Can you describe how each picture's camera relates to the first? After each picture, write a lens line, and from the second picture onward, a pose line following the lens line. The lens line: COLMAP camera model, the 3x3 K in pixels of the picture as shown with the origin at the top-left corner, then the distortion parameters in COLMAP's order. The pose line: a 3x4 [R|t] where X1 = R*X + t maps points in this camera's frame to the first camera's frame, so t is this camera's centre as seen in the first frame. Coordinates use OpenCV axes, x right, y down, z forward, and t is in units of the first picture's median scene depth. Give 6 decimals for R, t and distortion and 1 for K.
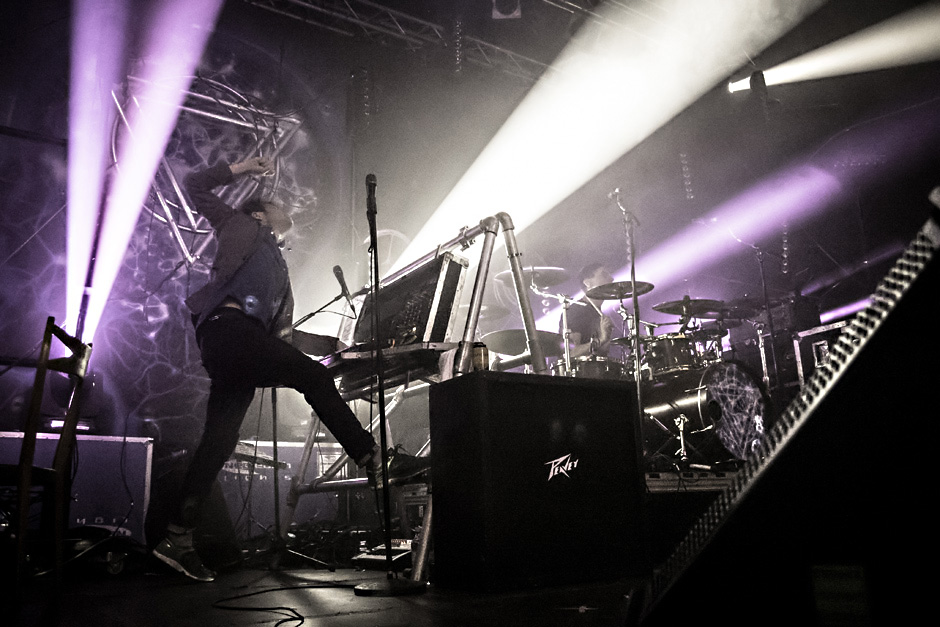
lens RADIAL K [[757.0, 0, 470.0], [0, 757.0, 313.5], [0, 0, 1]] dist [-0.034330, 0.003589]
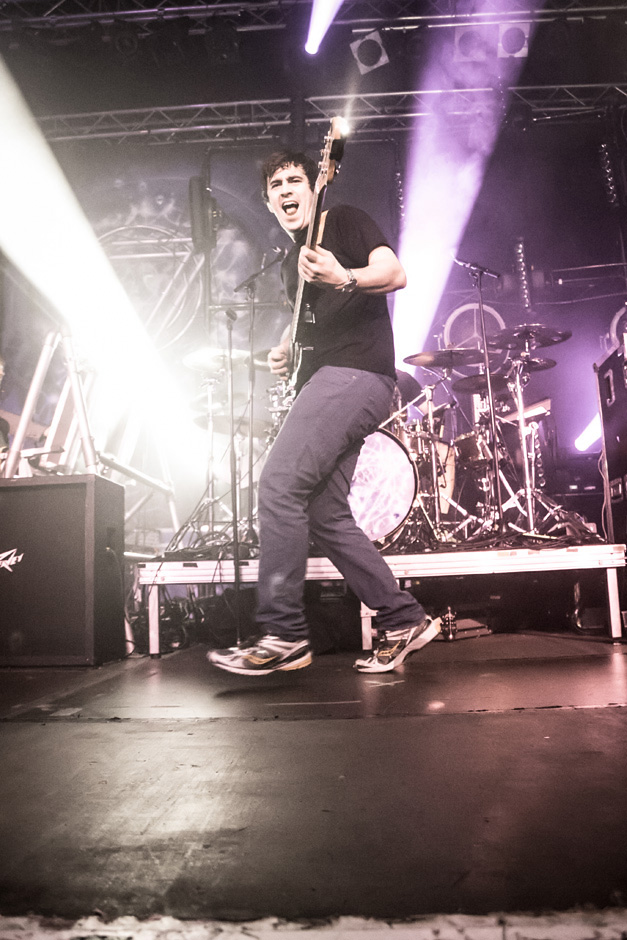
lens RADIAL K [[727.9, 0, 313.5], [0, 727.9, 470.0], [0, 0, 1]] dist [-0.122941, 0.082468]
pose [[0.821703, -0.087437, -0.563168, 0.761475], [0.146568, 0.987345, 0.060559, 0.057764], [0.550746, -0.132304, 0.824120, 0.313932]]
